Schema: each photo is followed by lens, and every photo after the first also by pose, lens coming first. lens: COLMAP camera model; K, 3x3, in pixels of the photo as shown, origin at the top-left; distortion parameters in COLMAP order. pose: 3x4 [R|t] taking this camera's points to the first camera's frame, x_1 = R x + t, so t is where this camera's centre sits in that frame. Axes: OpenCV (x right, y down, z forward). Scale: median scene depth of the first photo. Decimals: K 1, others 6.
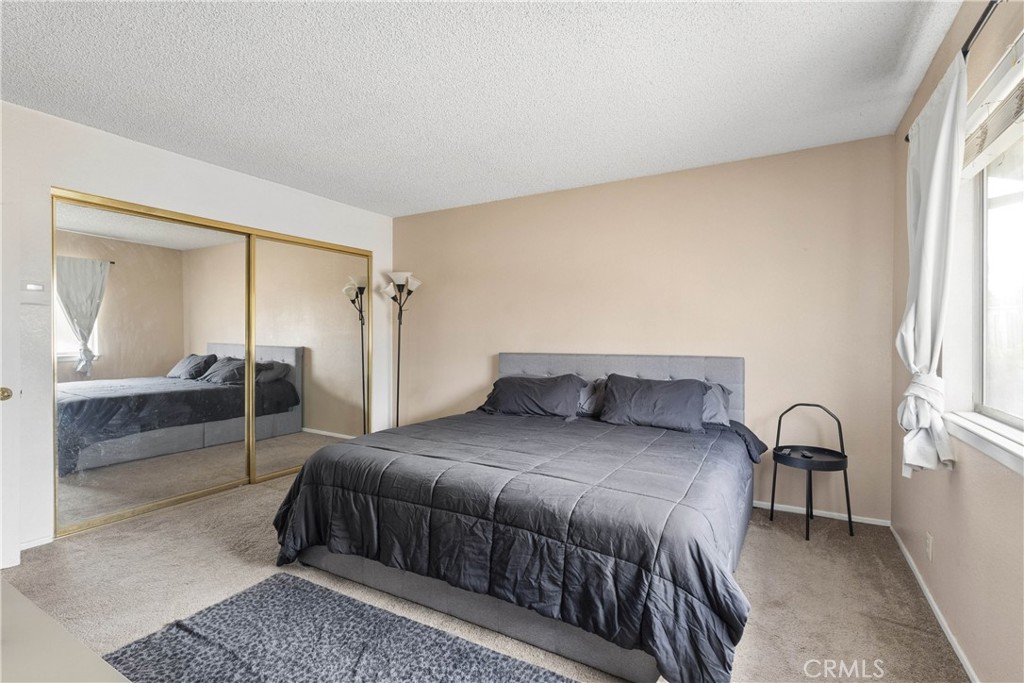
lens RADIAL K [[474.6, 0, 506.2], [0, 474.6, 339.0], [0, 0, 1]] dist [-0.000809, 0.001011]
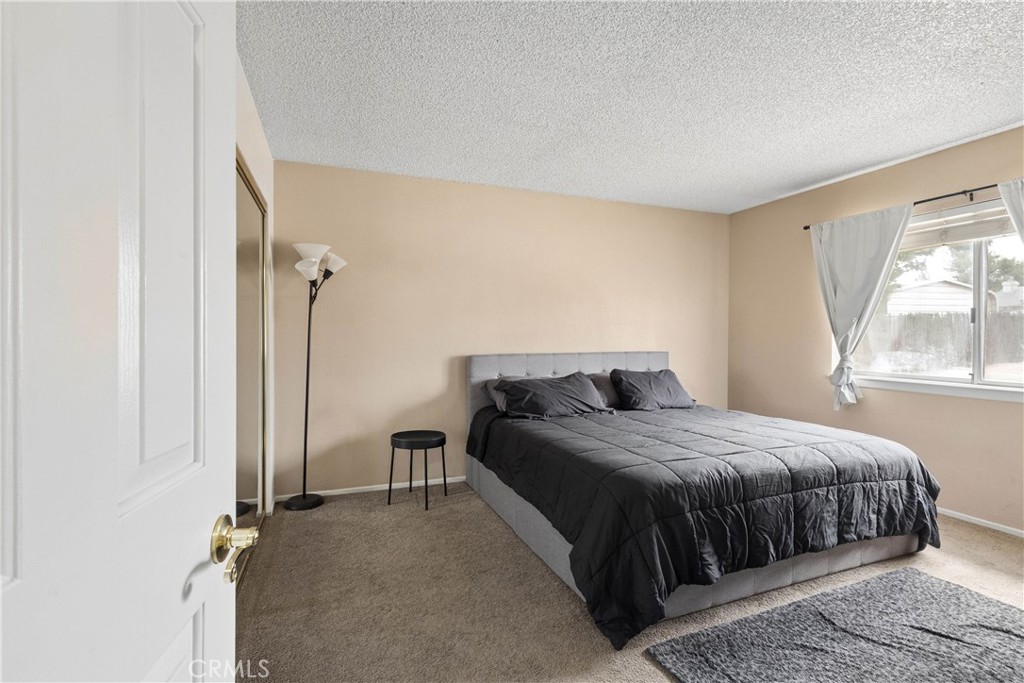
lens RADIAL K [[474.6, 0, 507.9], [0, 474.6, 340.1], [0, 0, 1]] dist [-0.000809, 0.001011]
pose [[0.622953, -0.007754, 0.782221, -1.487774], [0.005355, 0.999970, 0.005648, -0.007341], [-0.782241, 0.000671, 0.622976, 0.870811]]
